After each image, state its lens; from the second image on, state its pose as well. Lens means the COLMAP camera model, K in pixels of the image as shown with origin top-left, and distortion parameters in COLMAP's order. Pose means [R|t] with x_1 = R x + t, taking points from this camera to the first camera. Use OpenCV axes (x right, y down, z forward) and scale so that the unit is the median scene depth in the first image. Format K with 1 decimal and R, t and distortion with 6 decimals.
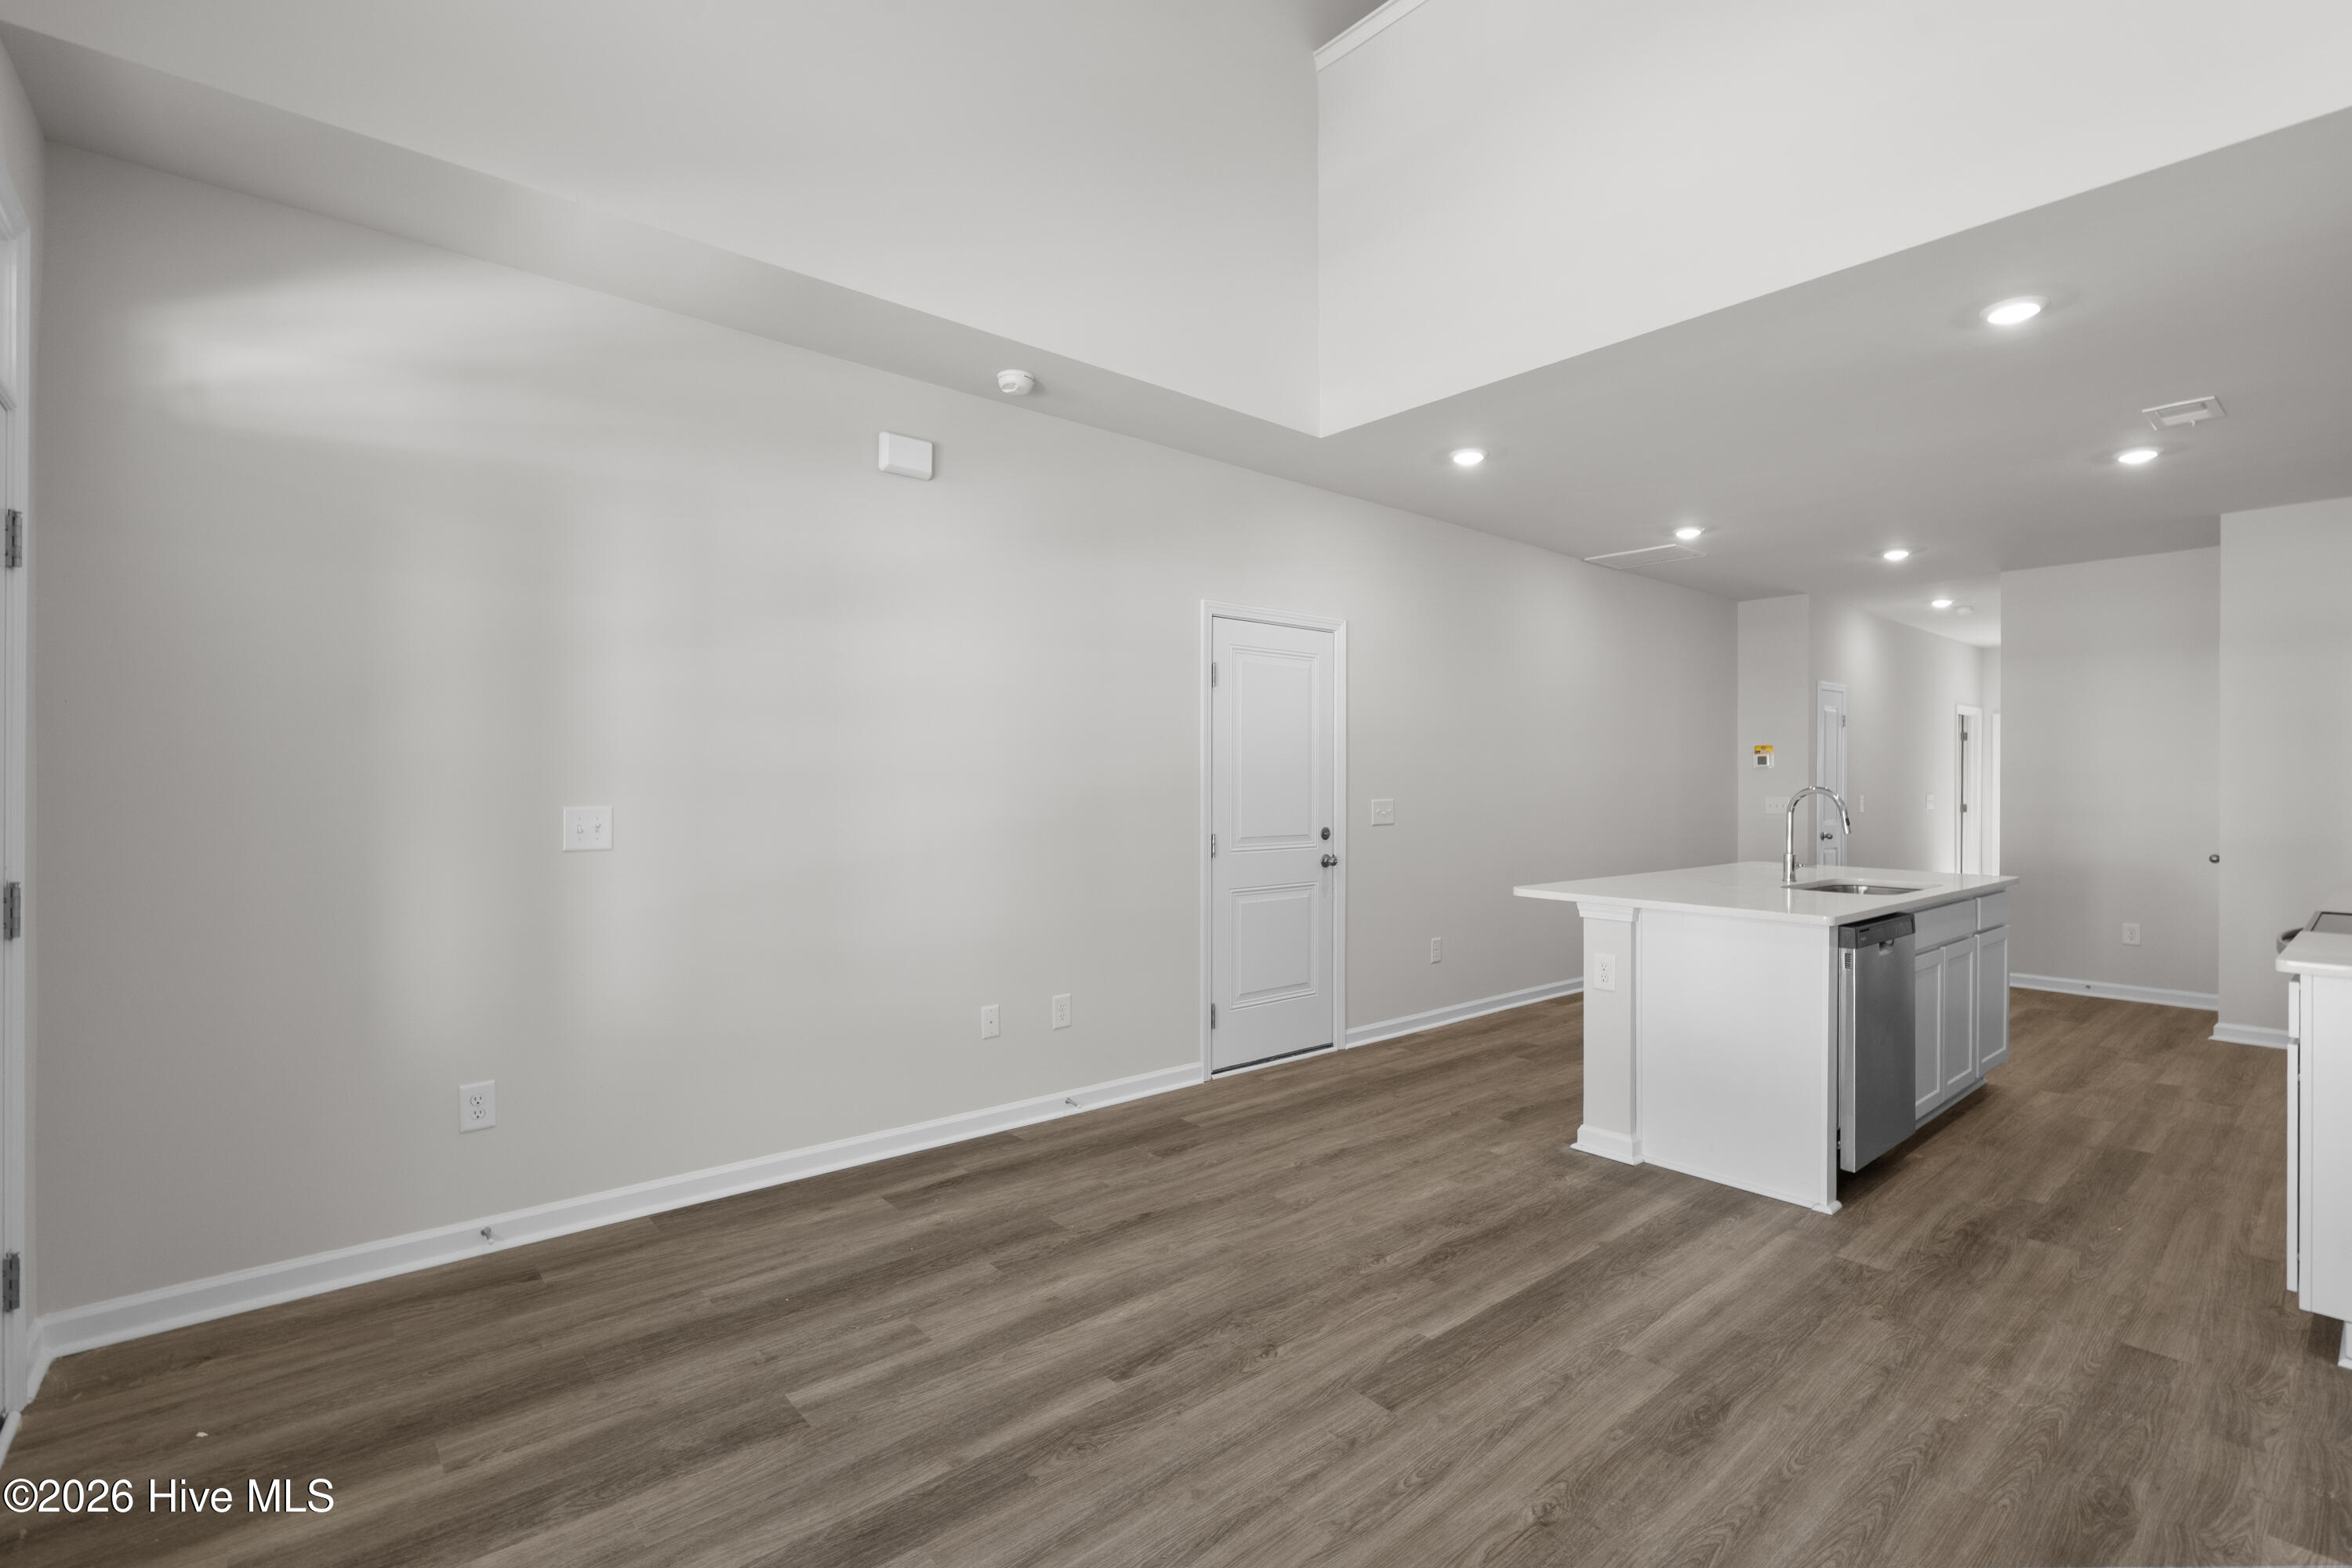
lens RADIAL K [[1062.2, 0, 1195.3], [0, 1062.2, 783.7], [0, 0, 1]] dist [-0.005320, 0.001370]
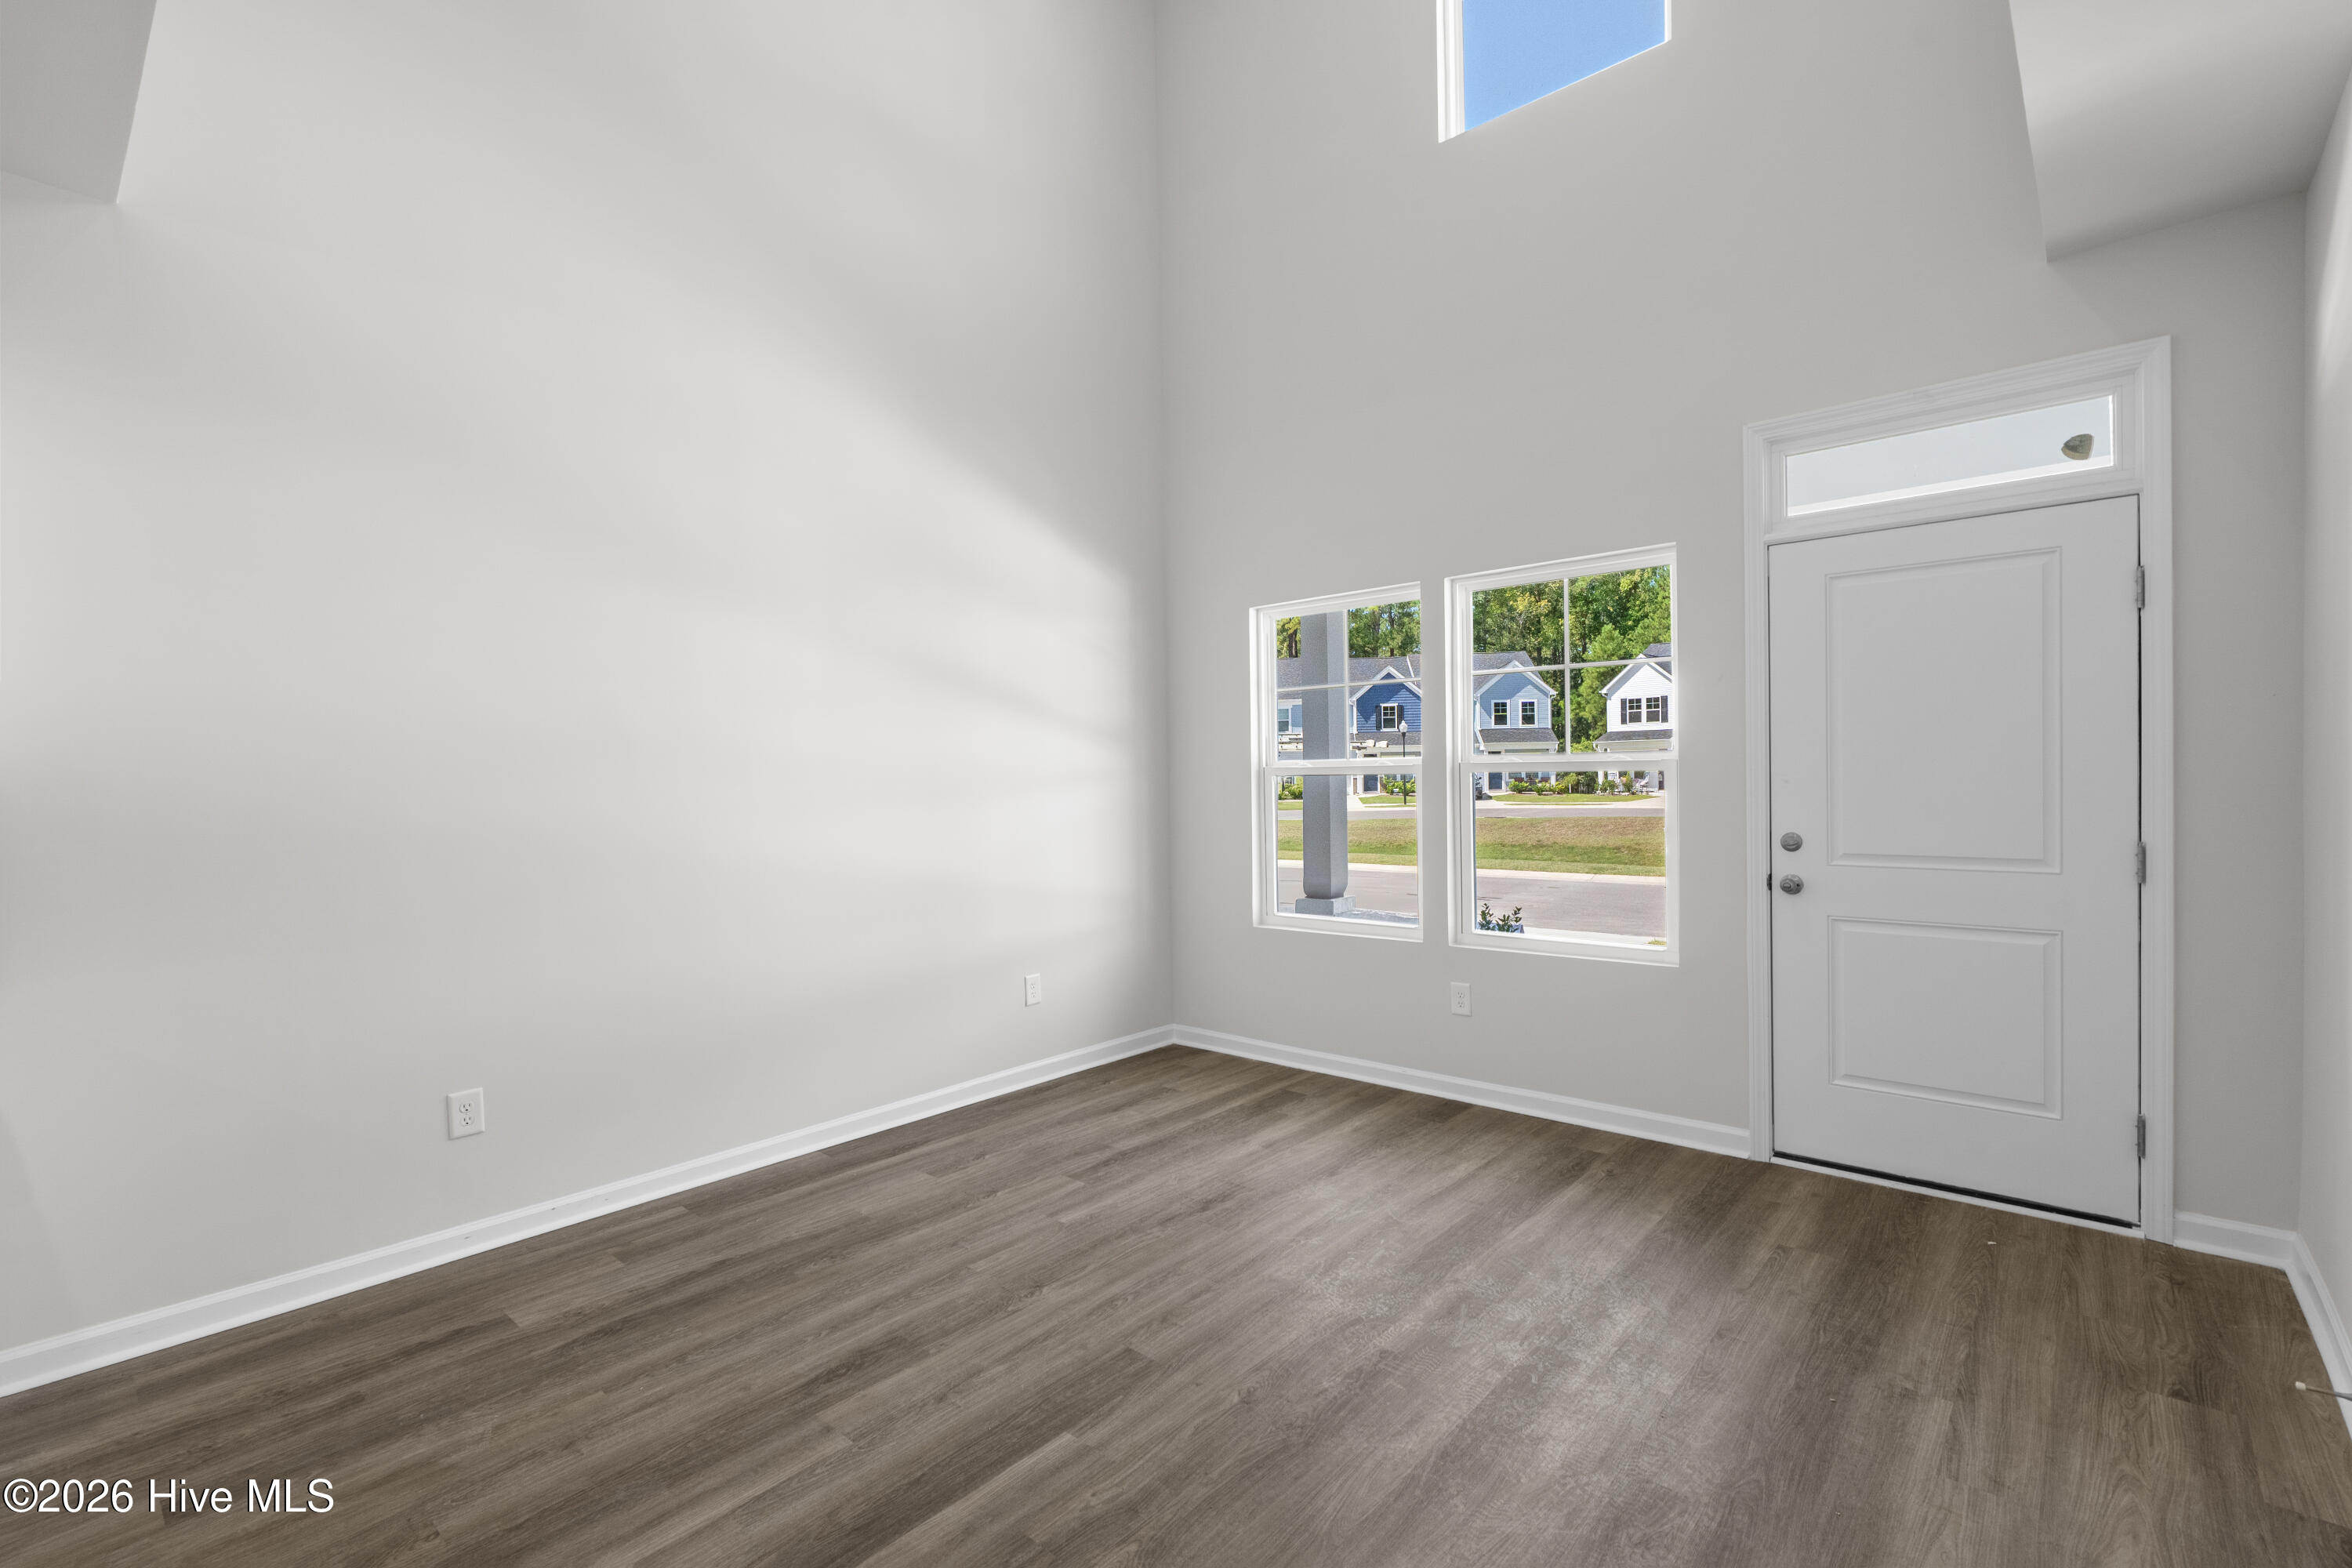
lens RADIAL K [[1062.2, 0, 1191.2], [0, 1062.2, 778.2], [0, 0, 1]] dist [-0.005320, 0.001370]
pose [[-0.990552, 0.014081, -0.136412, 0.219925], [0.013345, 0.999891, 0.006312, -0.010909], [0.136486, 0.004432, -0.990632, 1.769813]]
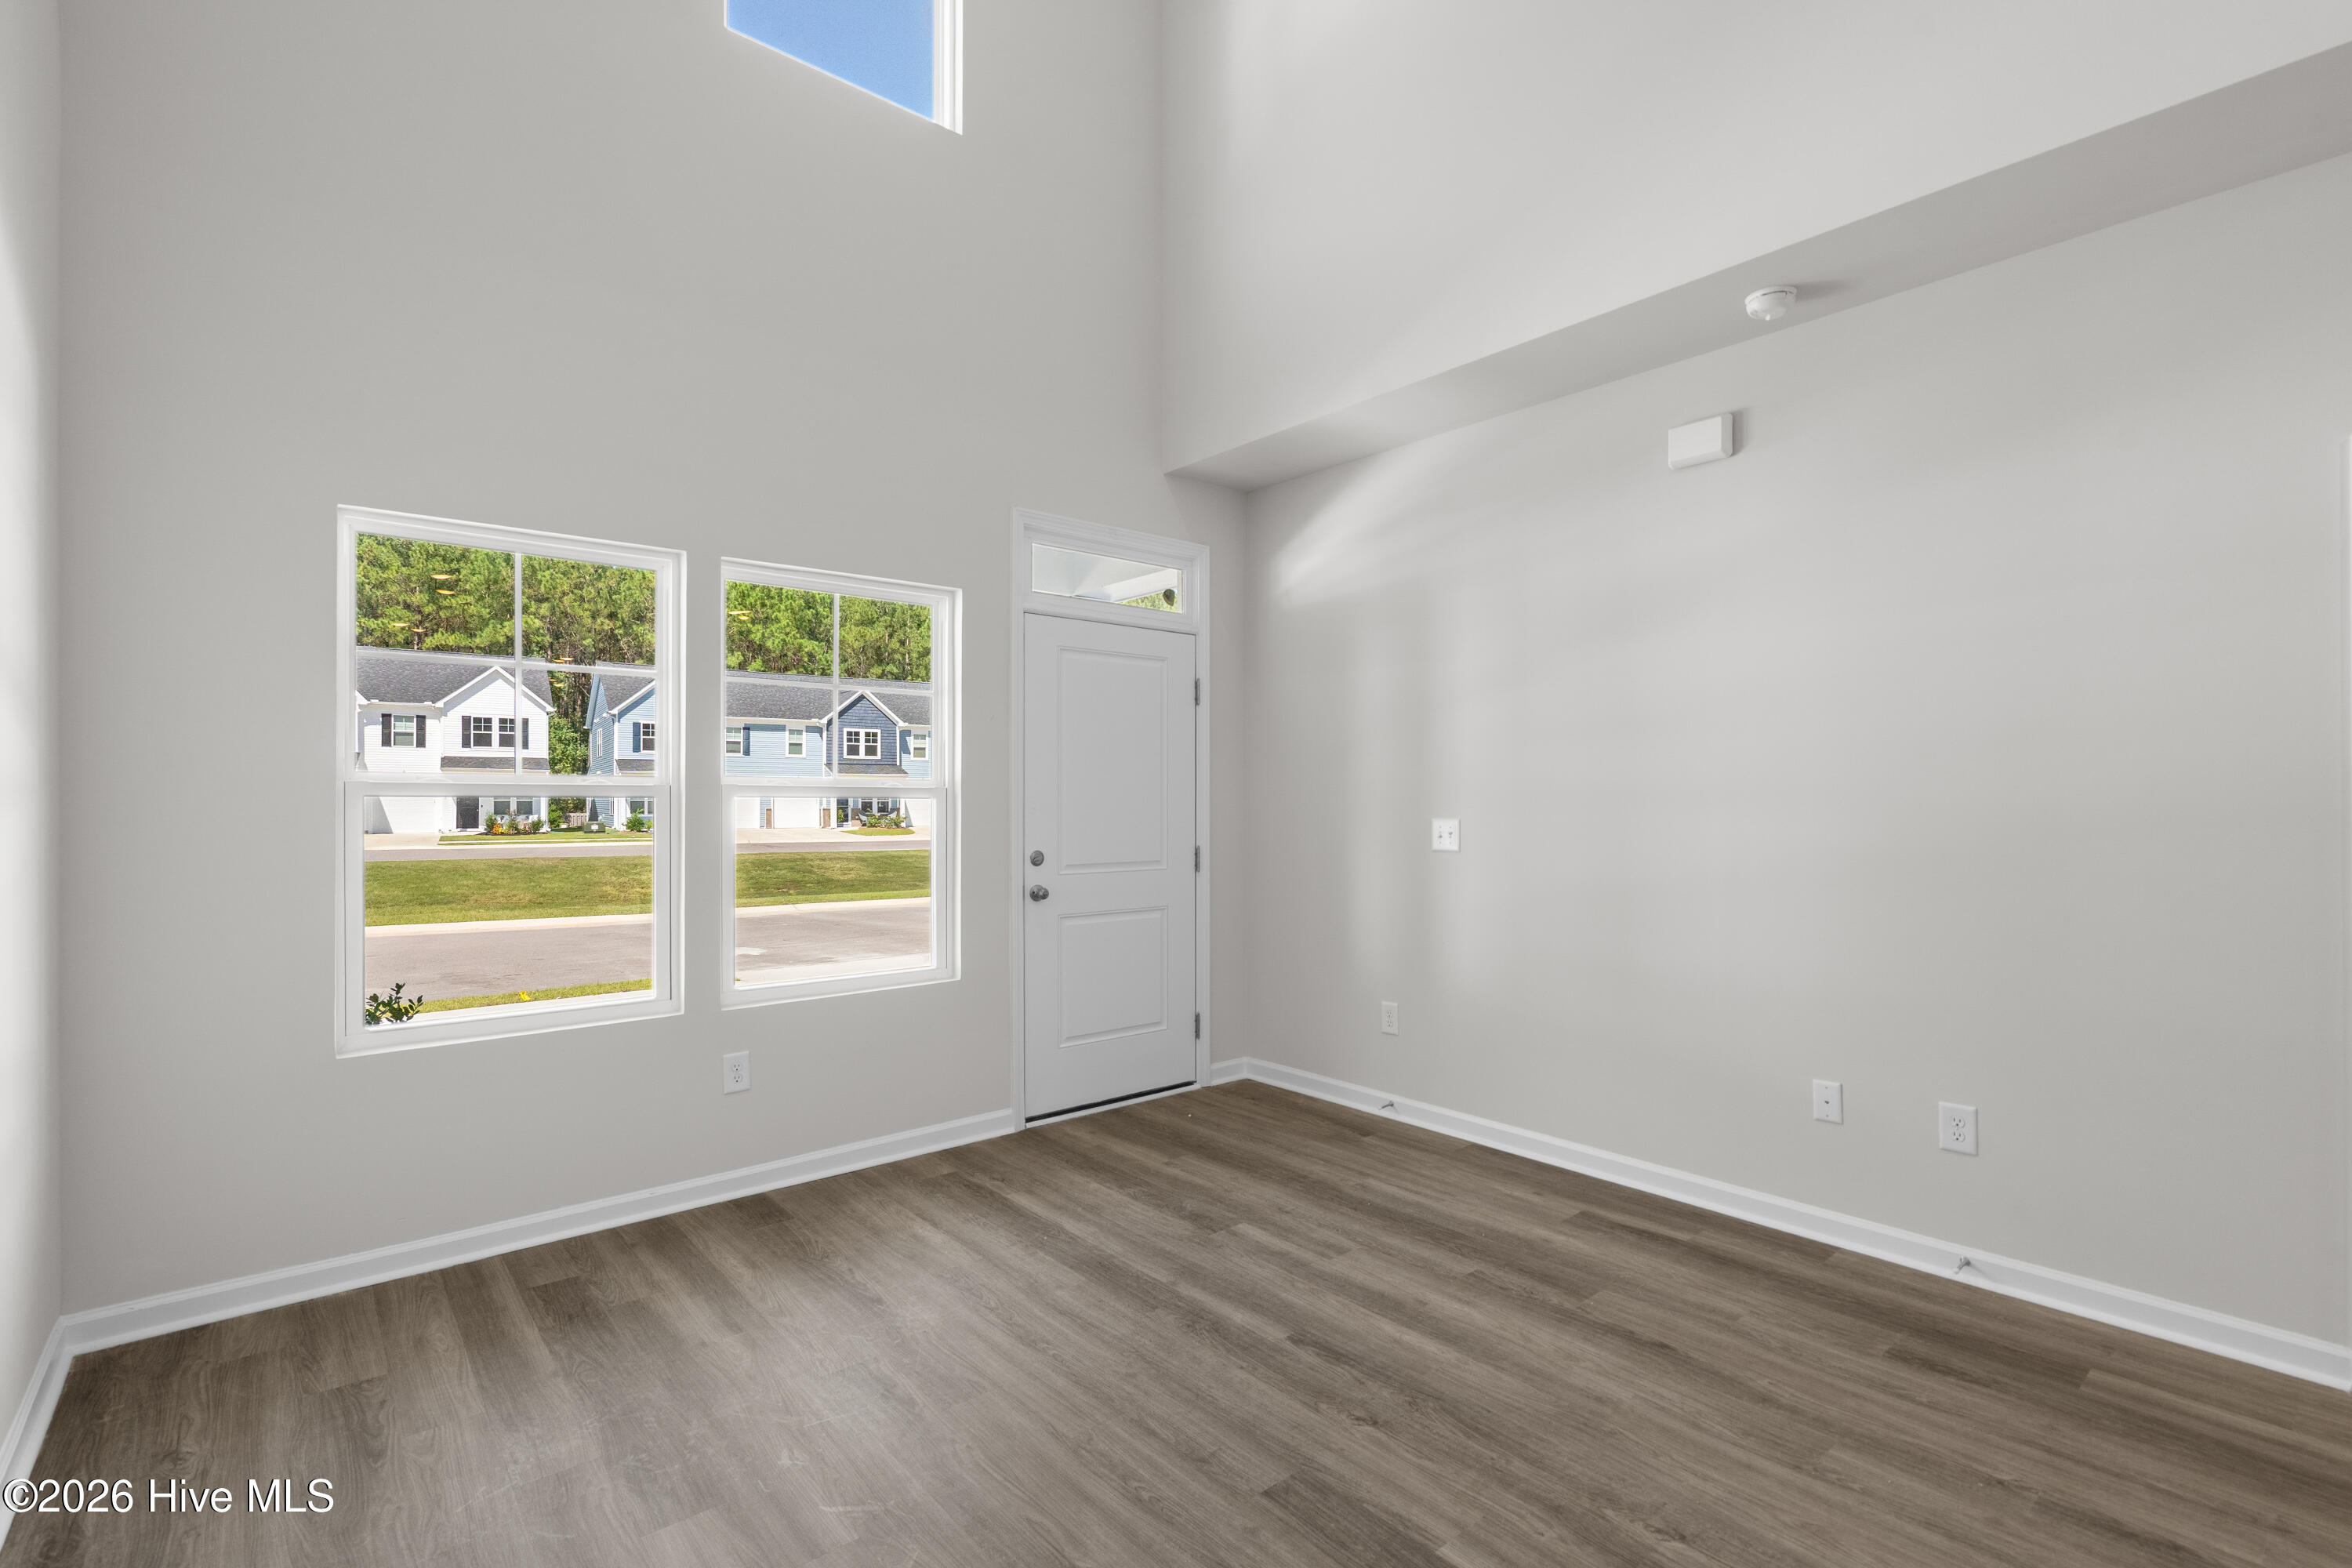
lens RADIAL K [[1062.2, 0, 1157.8], [0, 1062.2, 797.7], [0, 0, 1]] dist [-0.005320, 0.001370]
pose [[-0.021195, -0.008307, -0.999741, 0.914152], [0.000194, 0.999965, -0.008313, 0.007827], [0.999775, -0.000371, -0.021193, 0.781749]]
